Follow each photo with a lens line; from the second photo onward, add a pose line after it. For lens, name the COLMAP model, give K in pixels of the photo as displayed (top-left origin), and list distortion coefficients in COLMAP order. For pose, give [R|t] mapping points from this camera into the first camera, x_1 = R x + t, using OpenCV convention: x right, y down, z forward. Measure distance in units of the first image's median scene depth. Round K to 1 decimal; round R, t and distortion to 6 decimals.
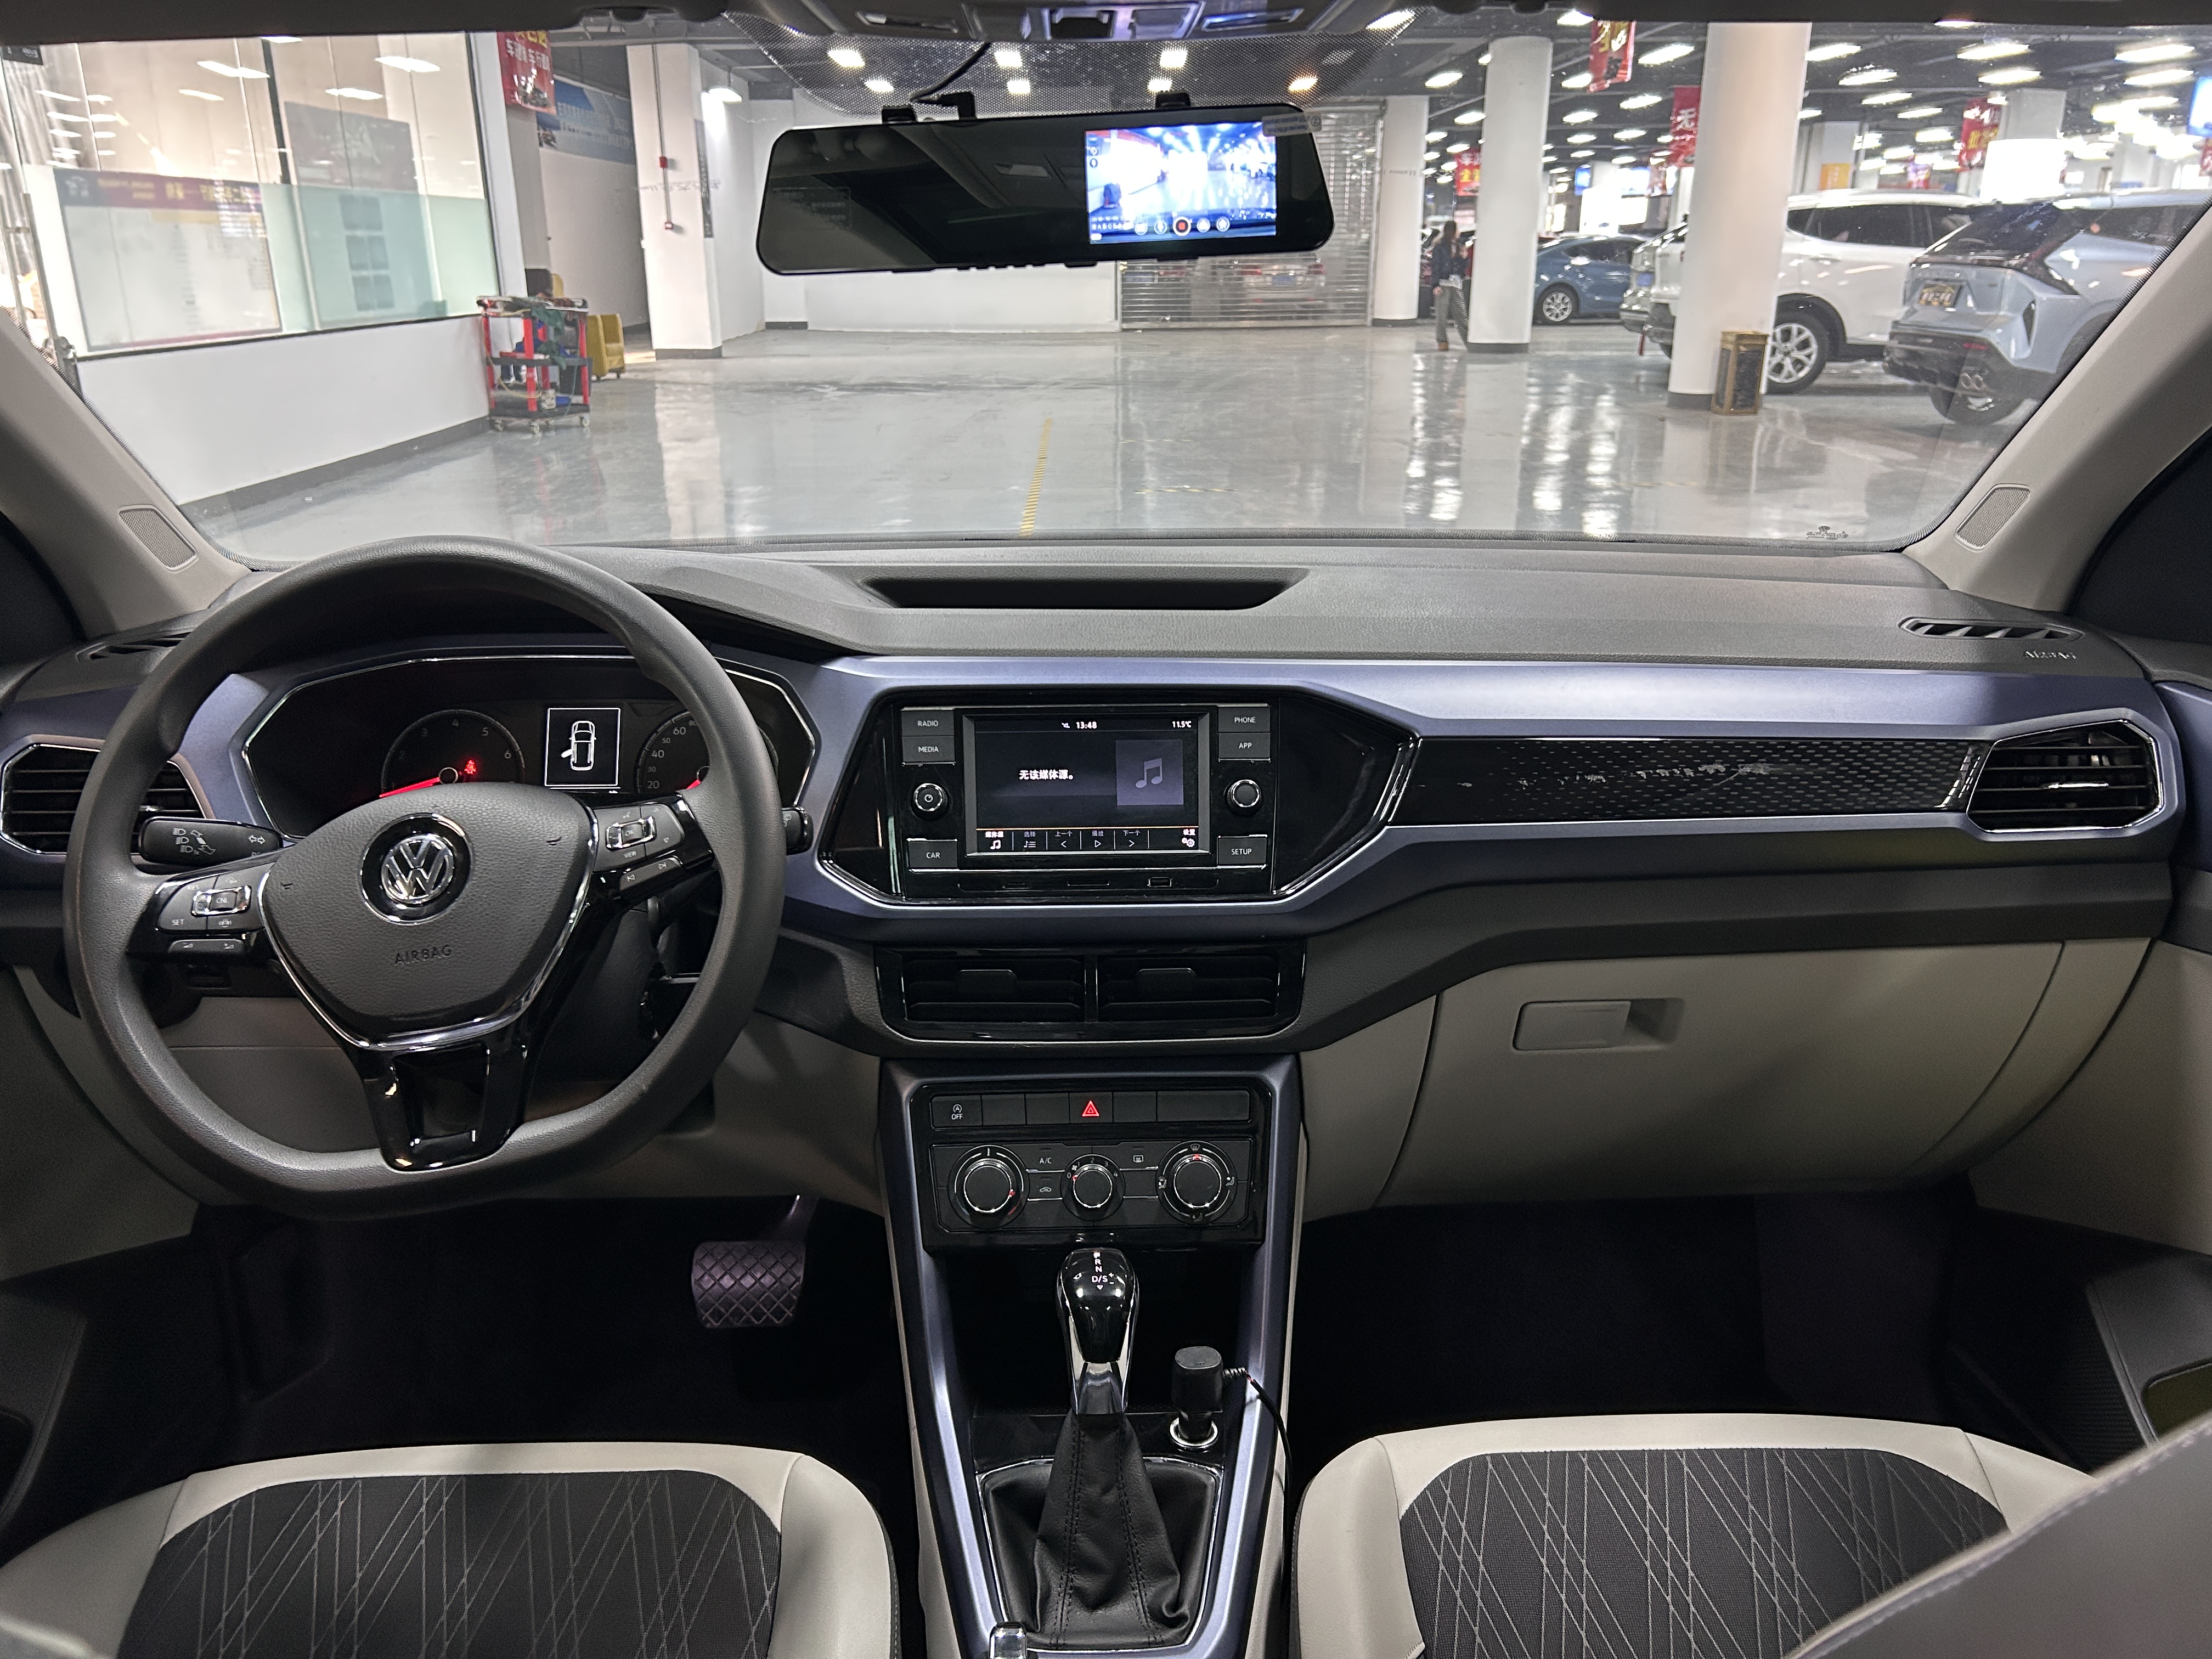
lens RADIAL K [[1665.3, 0, 1092.7], [0, 1665.3, 840.3], [0, 0, 1]] dist [0.059054, -0.075306]
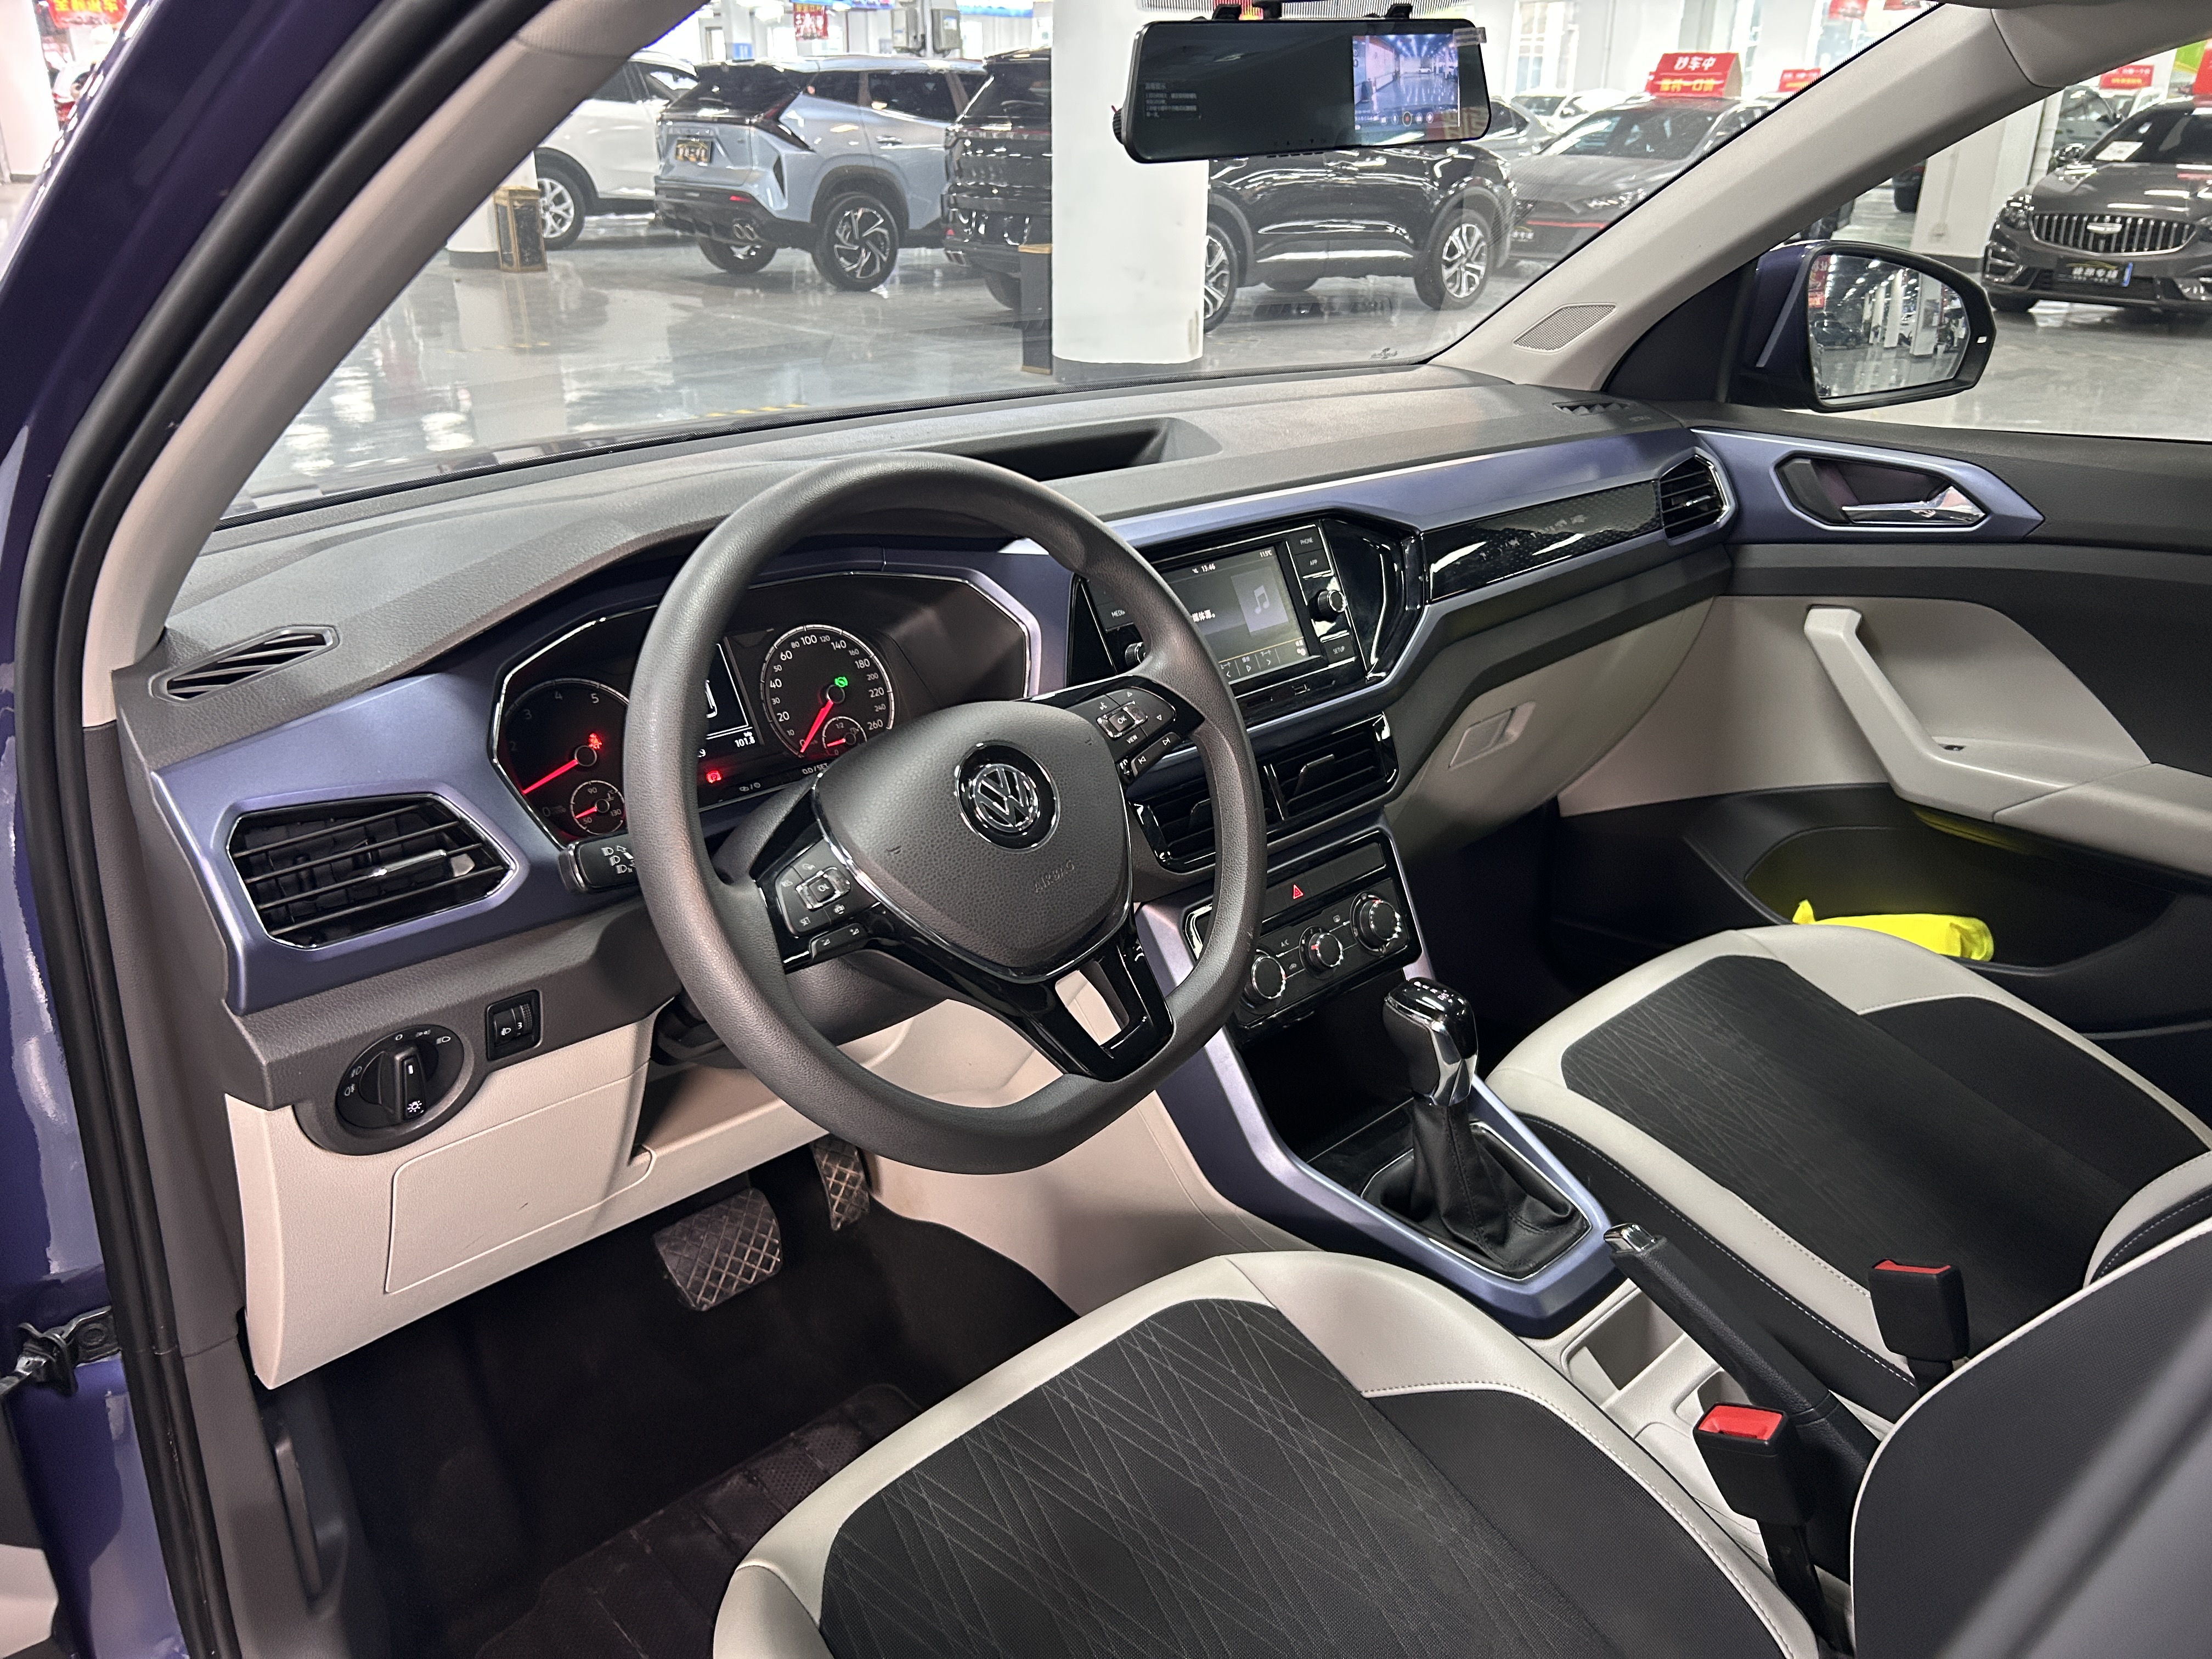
lens RADIAL K [[1679.6, 0, 1156.8], [0, 1679.6, 827.3], [0, 0, 1]] dist [0.010464, -0.002858]
pose [[0.725762, -0.256385, 0.638386, -0.774143], [0.210545, 0.966211, 0.148682, -0.073886], [-0.654936, 0.026501, 0.755220, 0.175677]]
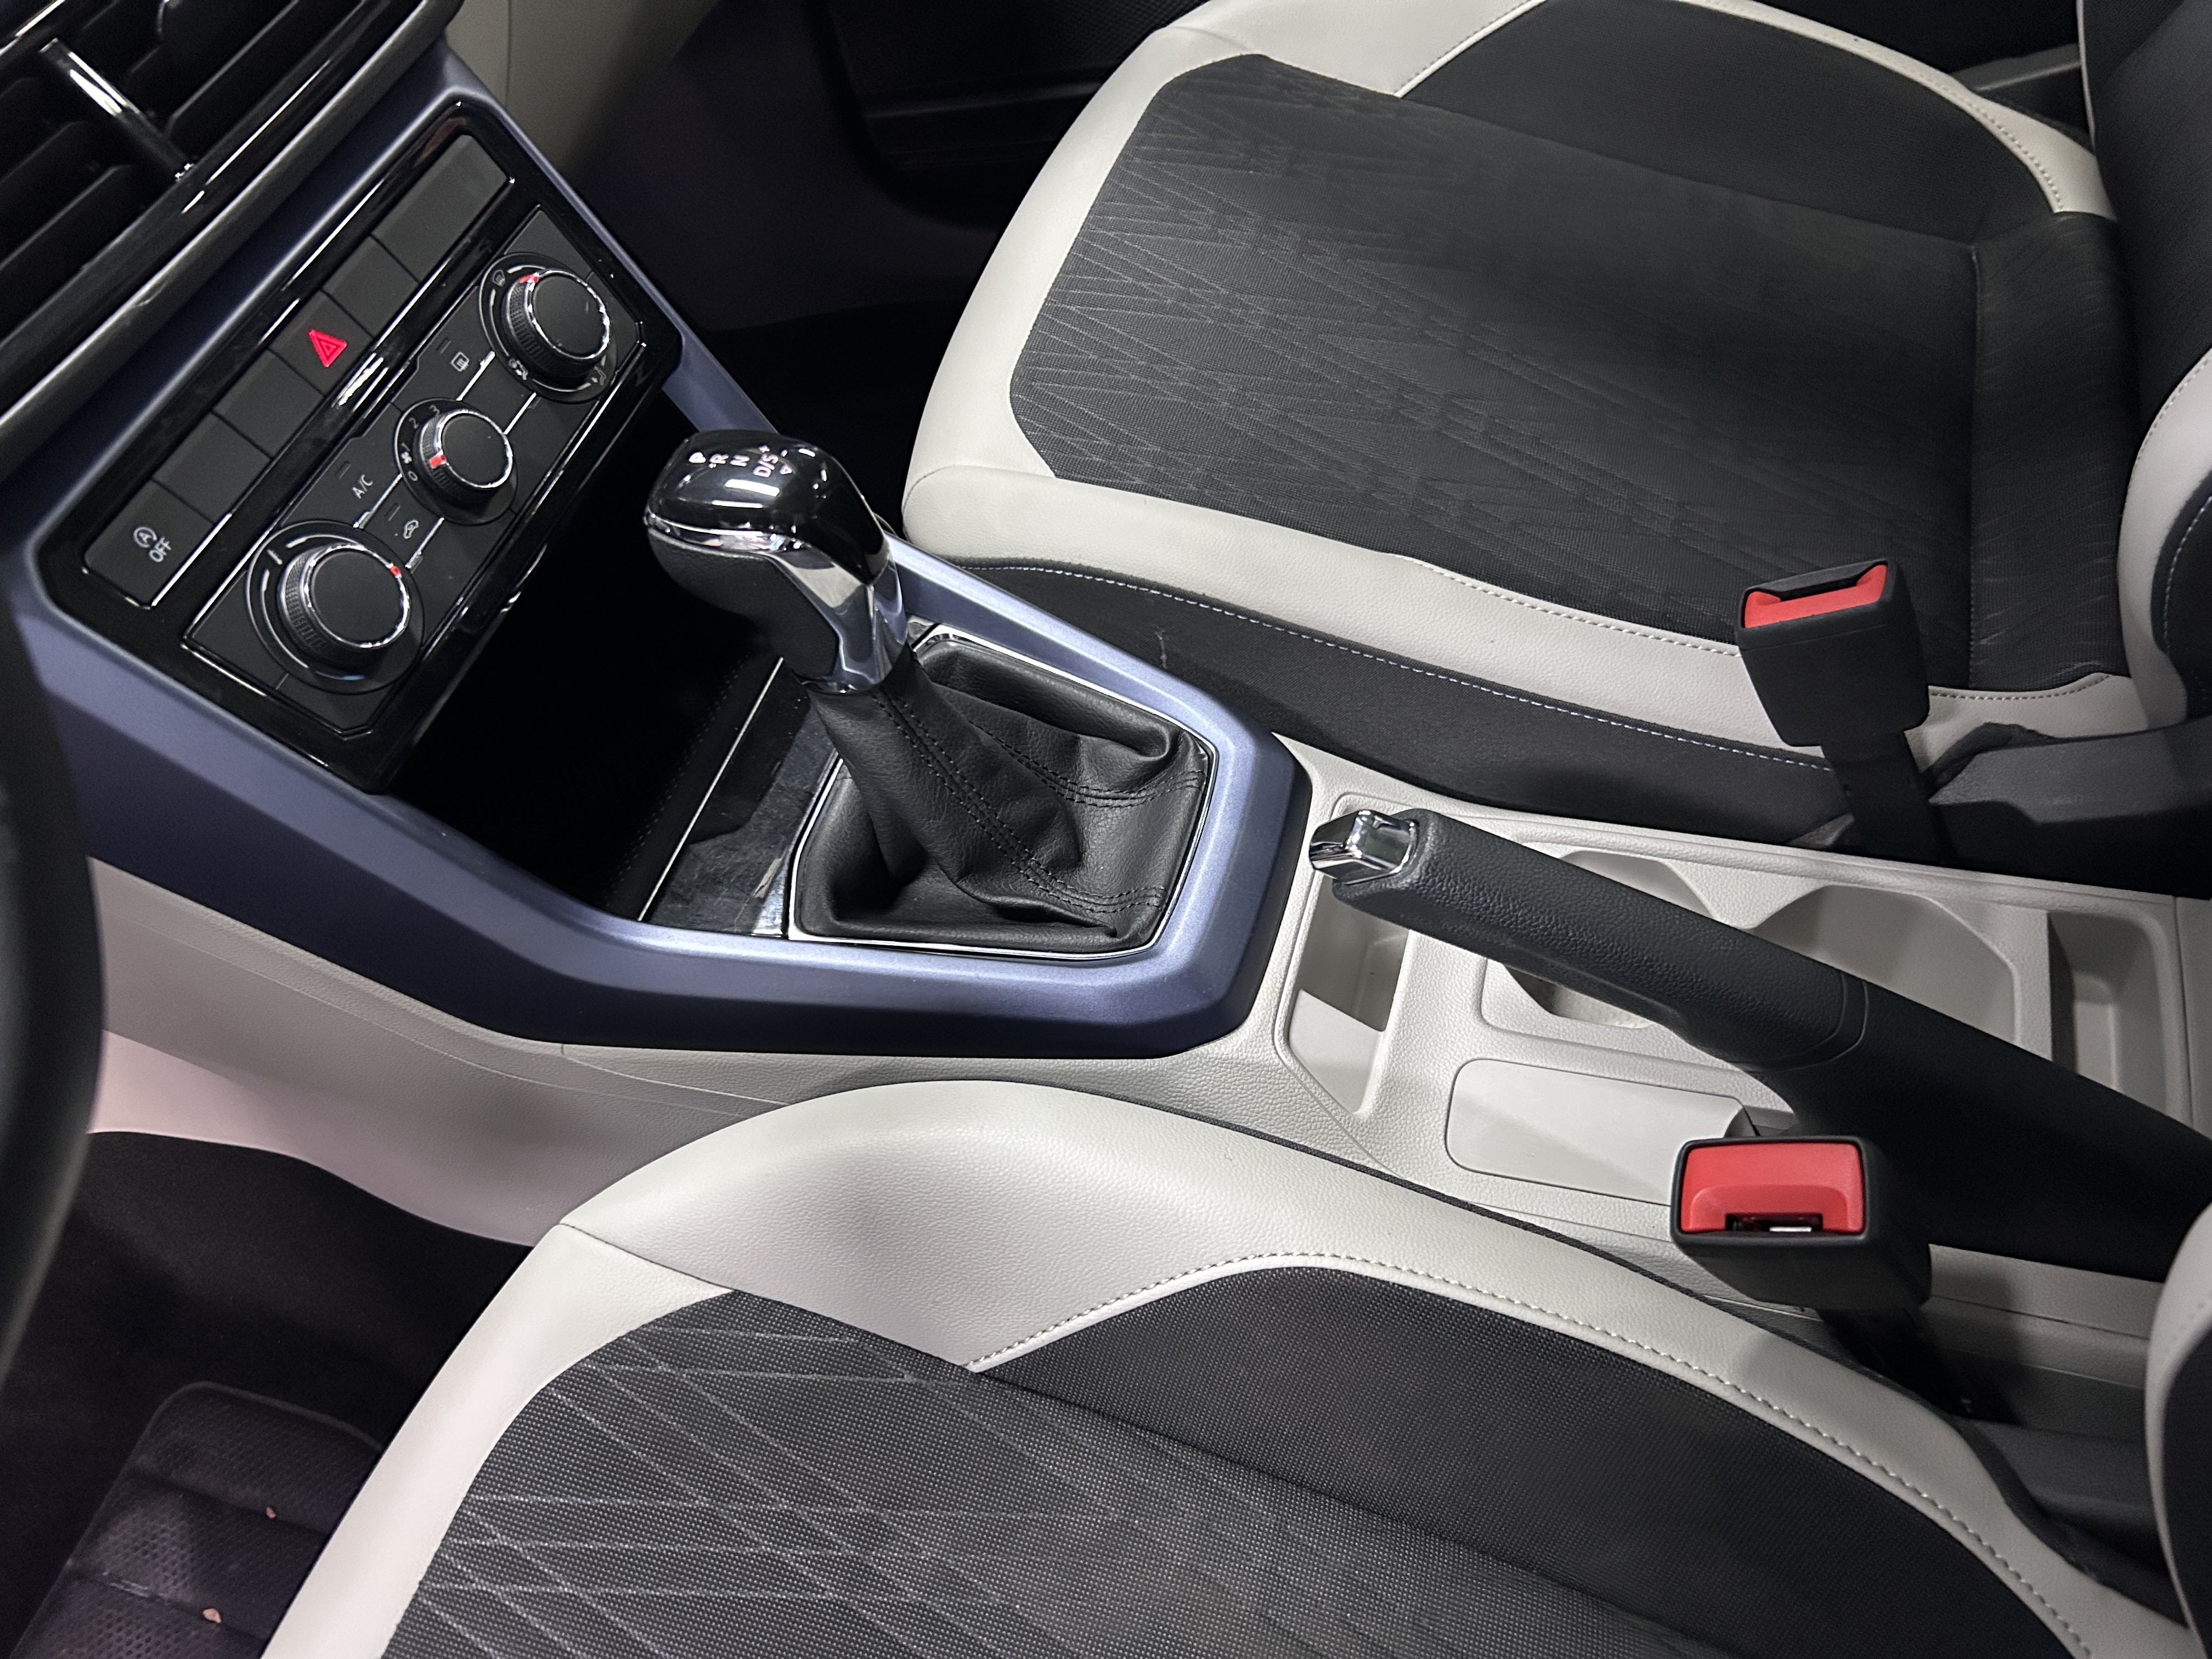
lens RADIAL K [[1691.6, 0, 1106.0], [0, 1691.6, 829.5], [0, 0, 1]] dist [0.041687, -0.059640]
pose [[0.303179, -0.767491, 0.564836, -0.297270], [0.437723, 0.638663, 0.632857, 0.040314], [-0.846452, 0.055373, 0.529578, 0.549337]]
